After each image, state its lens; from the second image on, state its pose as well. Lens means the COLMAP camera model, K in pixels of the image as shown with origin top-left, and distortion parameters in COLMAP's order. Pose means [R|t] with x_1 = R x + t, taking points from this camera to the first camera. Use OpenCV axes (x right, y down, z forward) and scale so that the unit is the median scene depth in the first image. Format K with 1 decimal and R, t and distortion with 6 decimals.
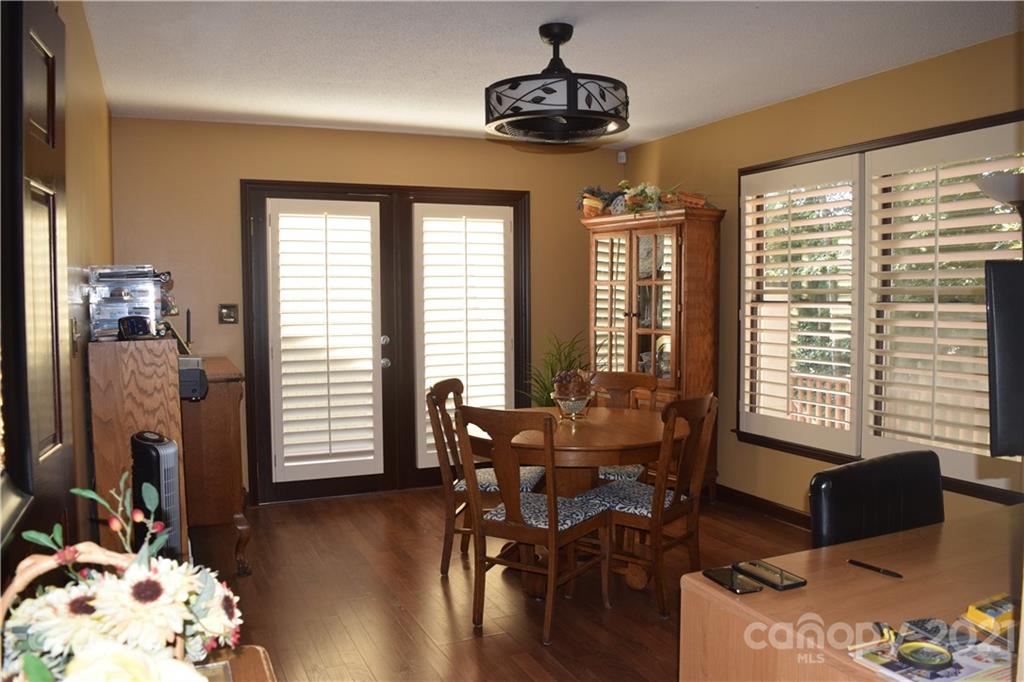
lens RADIAL K [[803.0, 0, 502.7], [0, 803.0, 335.3], [0, 0, 1]] dist [-0.095329, -0.005846]
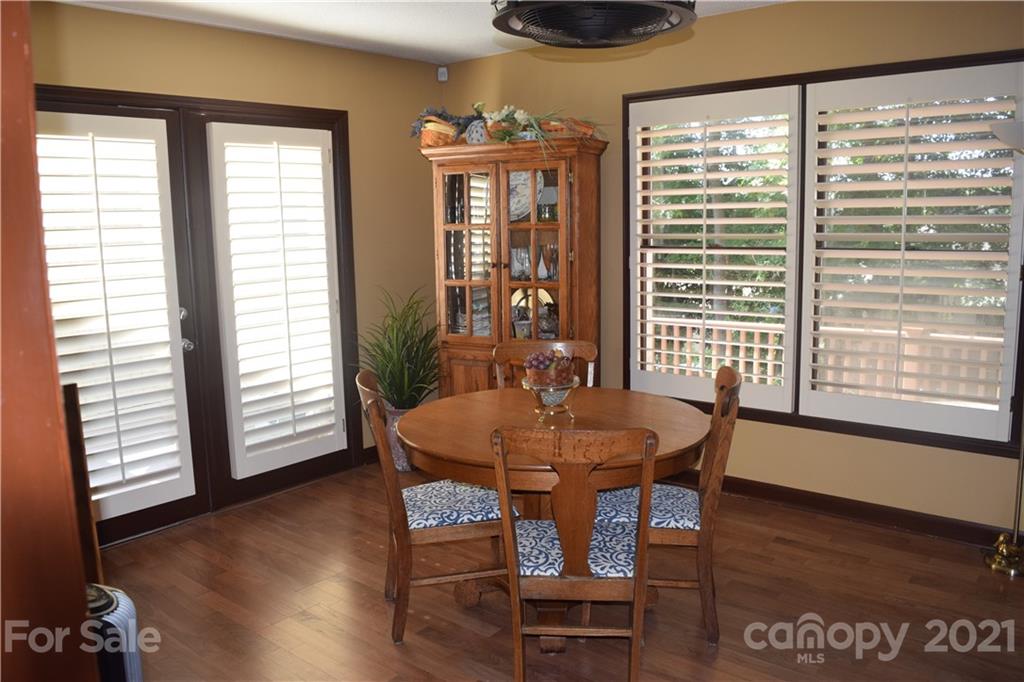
lens RADIAL K [[803.0, 0, 514.5], [0, 803.0, 341.9], [0, 0, 1]] dist [-0.095329, -0.005846]
pose [[0.891829, -0.080662, 0.445124, -0.206435], [0.037746, 0.993812, 0.104466, -0.033288], [-0.450796, -0.076364, 0.889355, 0.241315]]
